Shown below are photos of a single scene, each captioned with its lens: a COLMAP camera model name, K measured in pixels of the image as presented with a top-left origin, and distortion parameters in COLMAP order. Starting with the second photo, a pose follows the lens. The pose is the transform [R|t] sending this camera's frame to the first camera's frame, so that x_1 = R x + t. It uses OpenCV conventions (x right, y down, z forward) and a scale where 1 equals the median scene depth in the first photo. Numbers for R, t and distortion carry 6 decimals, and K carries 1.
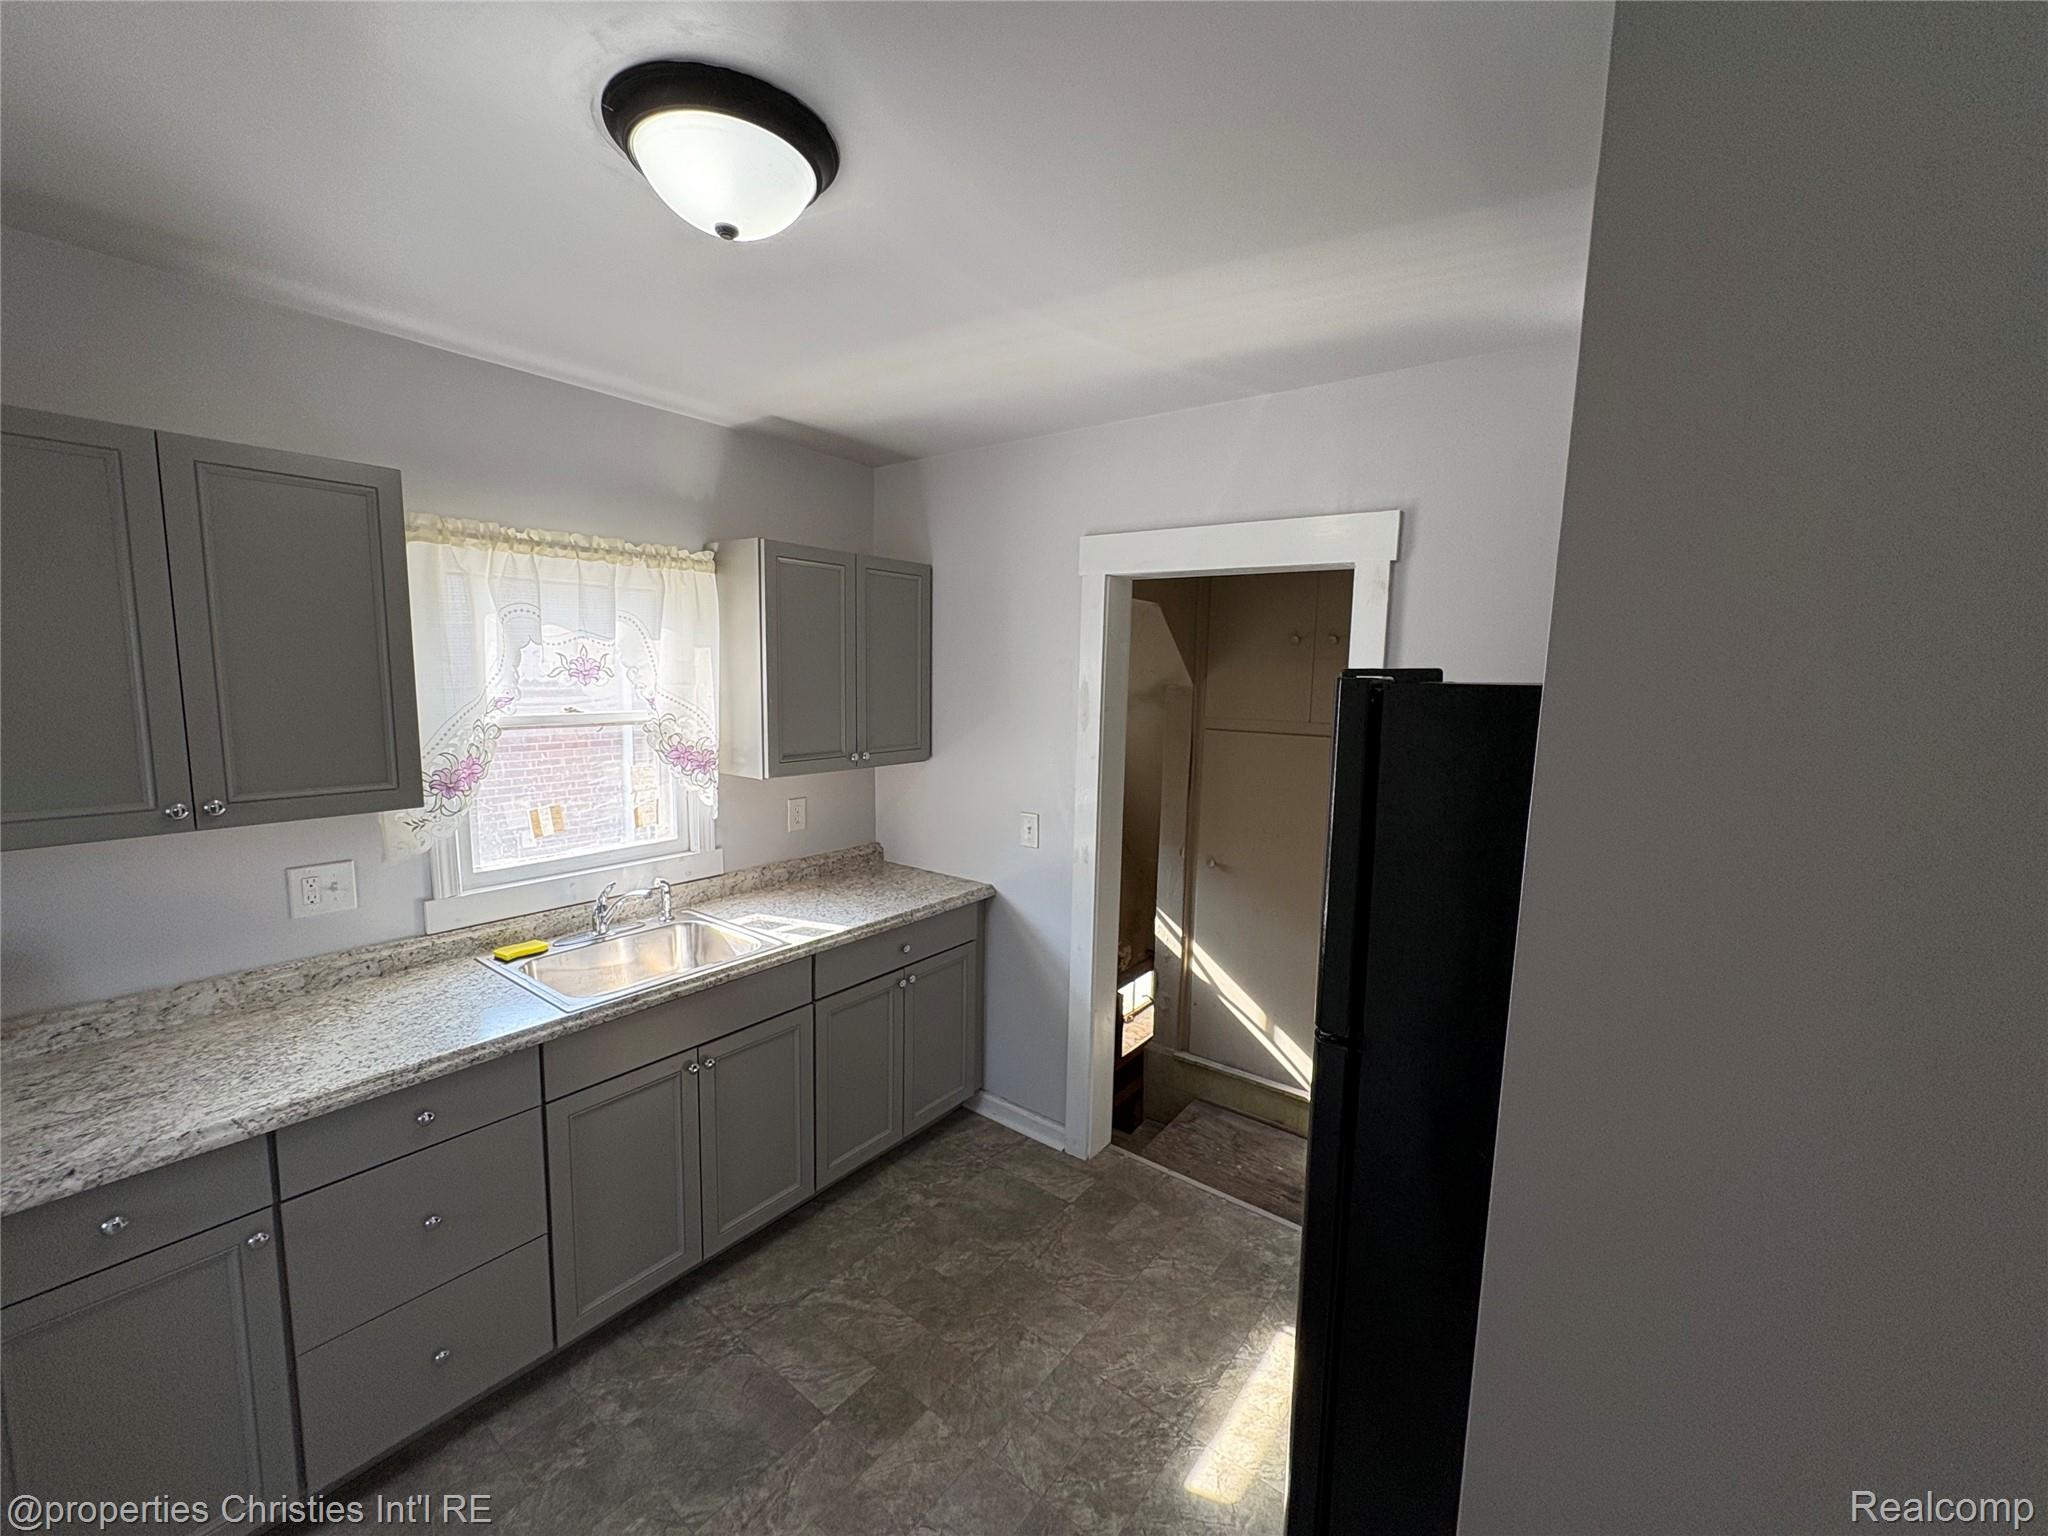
lens RADIAL K [[824.1, 0, 1024.0], [0, 824.1, 768.0], [0, 0, 1]] dist [0.000231, 0.000080]
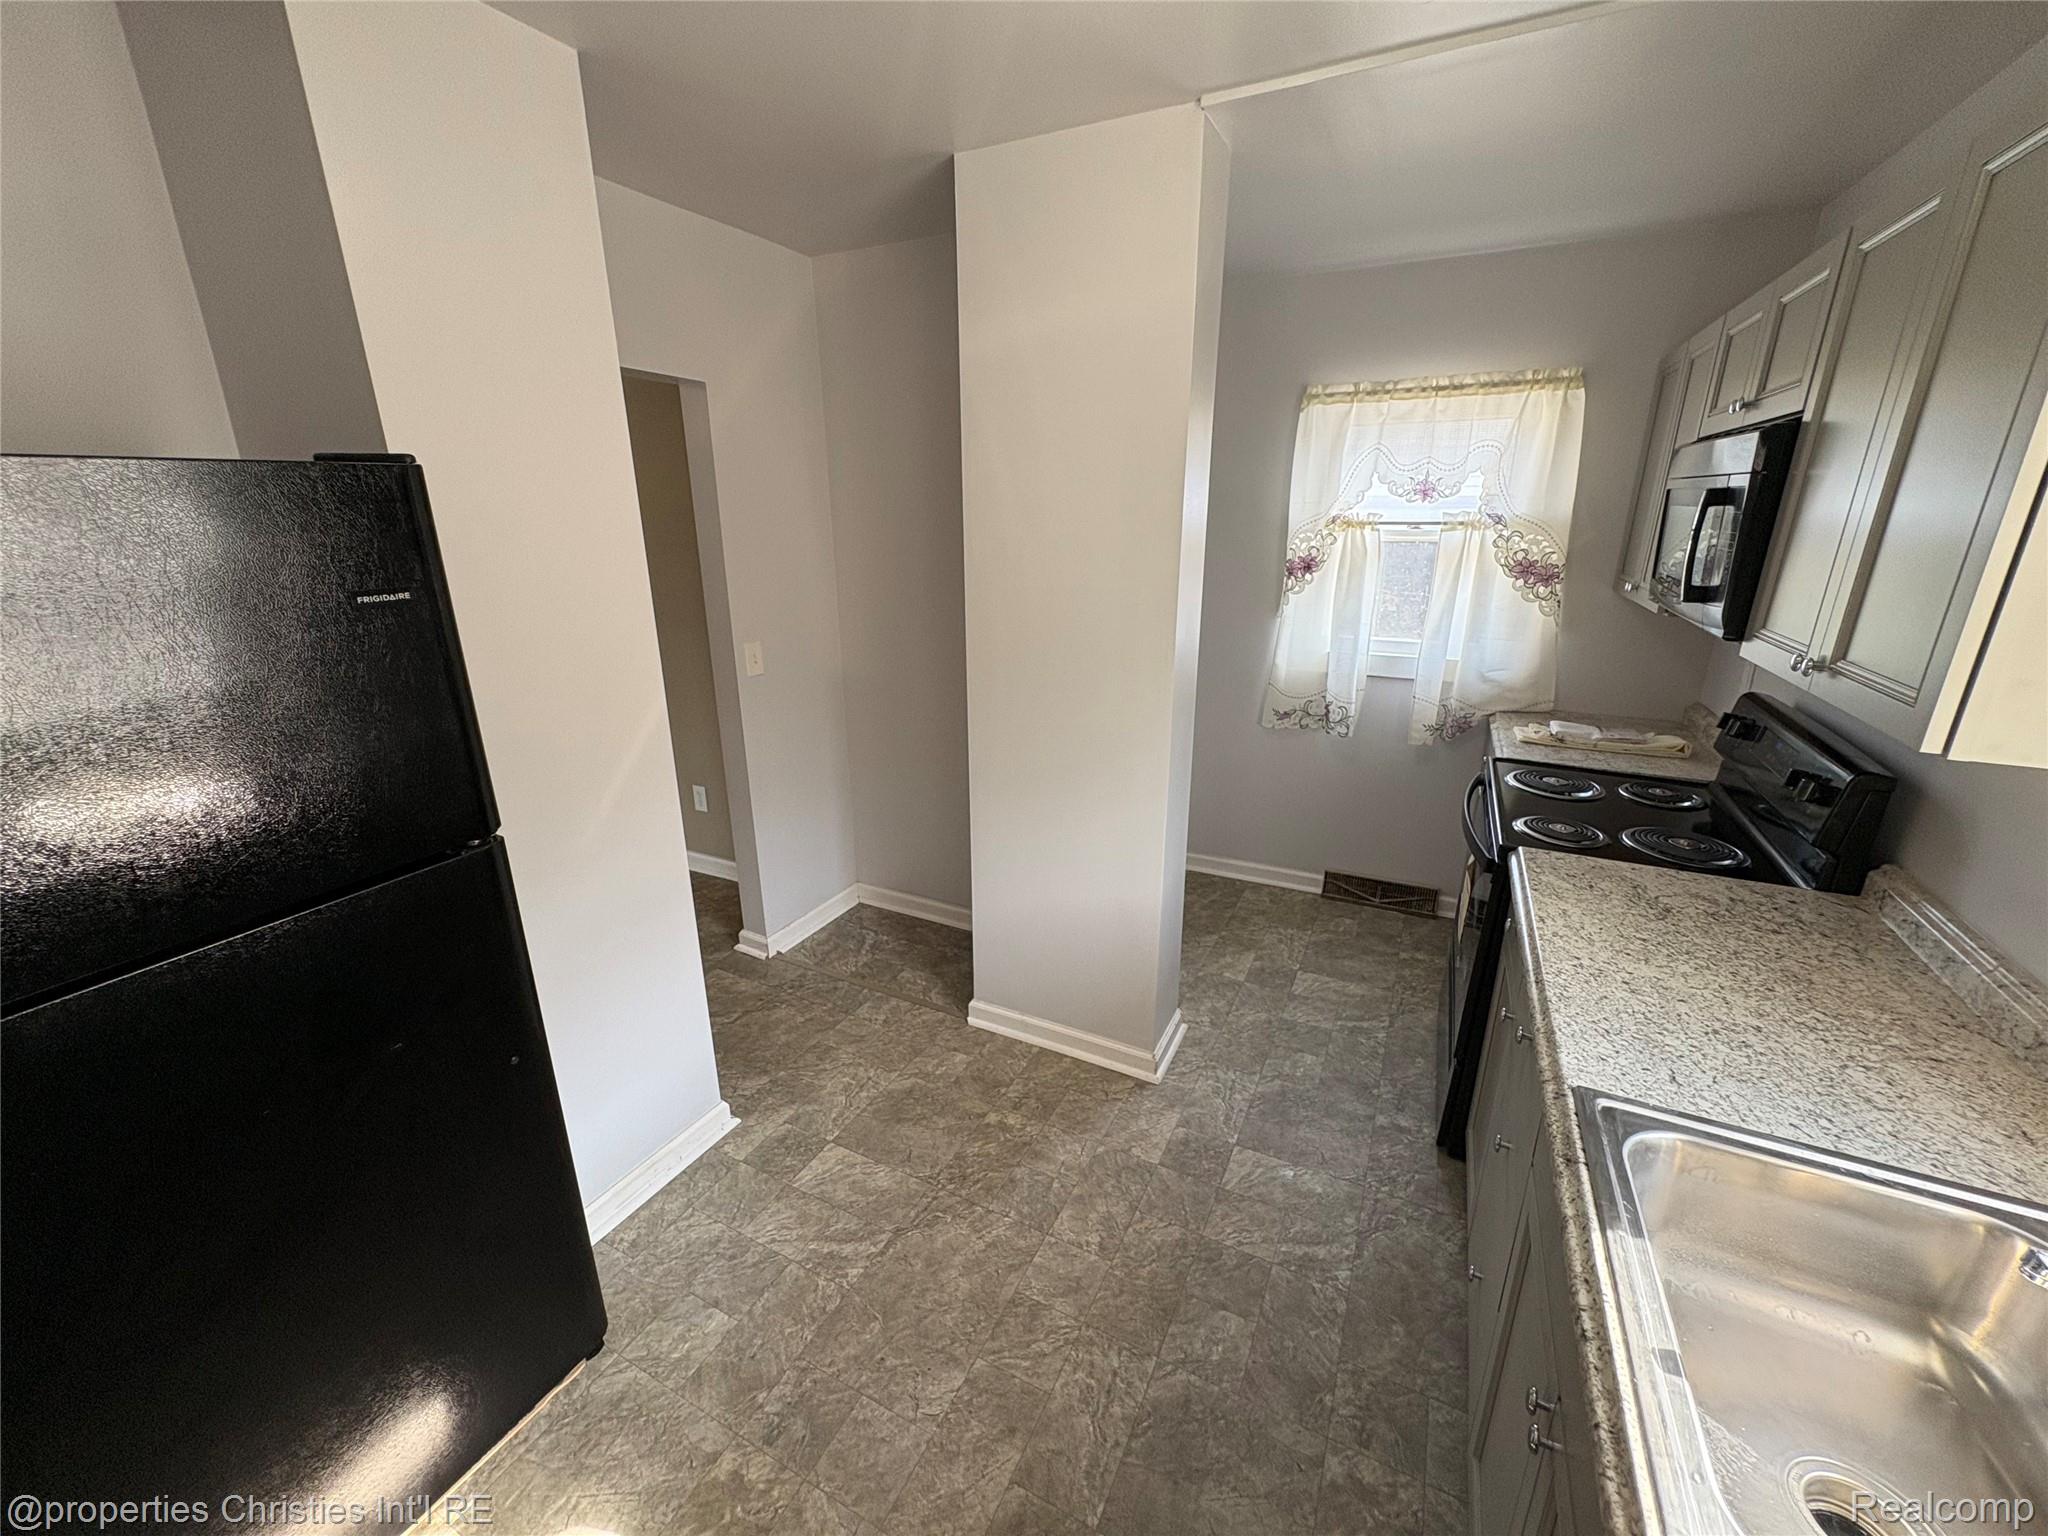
lens RADIAL K [[824.1, 0, 1024.0], [0, 824.1, 768.0], [0, 0, 1]] dist [0.000231, 0.000080]
pose [[-0.981741, 0.040442, -0.185876, -0.051359], [-0.041121, 0.908916, 0.414946, -0.108812], [0.185727, 0.415013, -0.890657, 1.067282]]
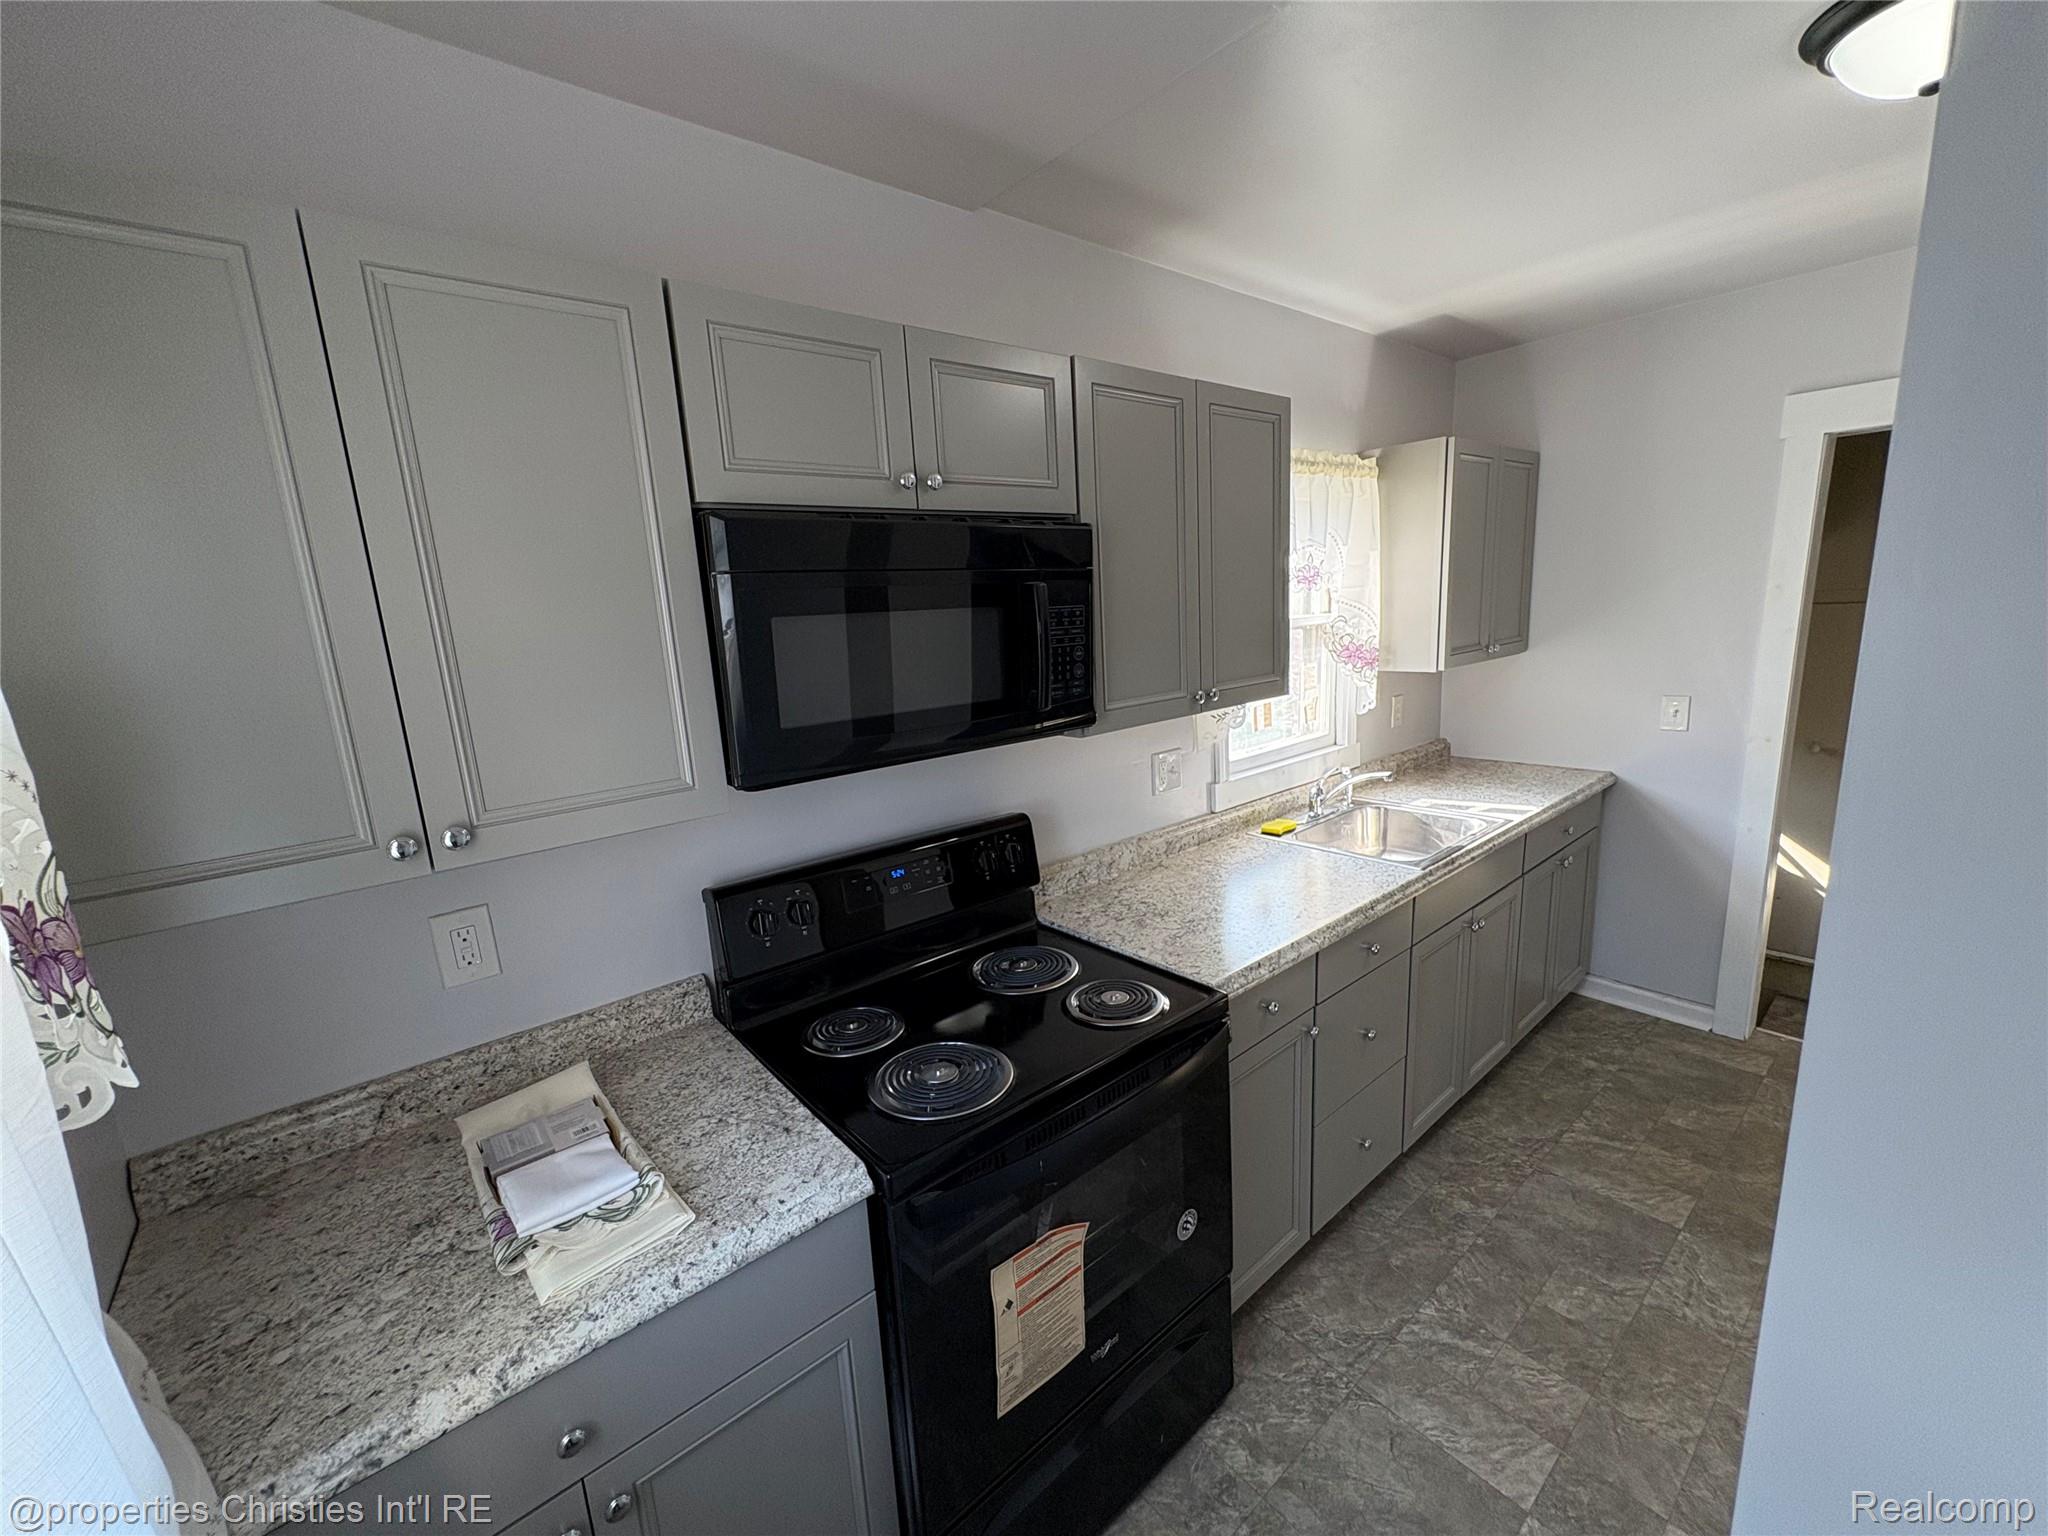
lens RADIAL K [[834.0, 0, 1024.0], [0, 834.0, 768.0], [0, 0, 1]] dist [0.012184, -0.000190]
pose [[0.975064, -0.028263, -0.220115, -0.653808], [0.046643, 0.995802, 0.078757, 0.029706], [0.216965, -0.087060, 0.972289, -0.188383]]
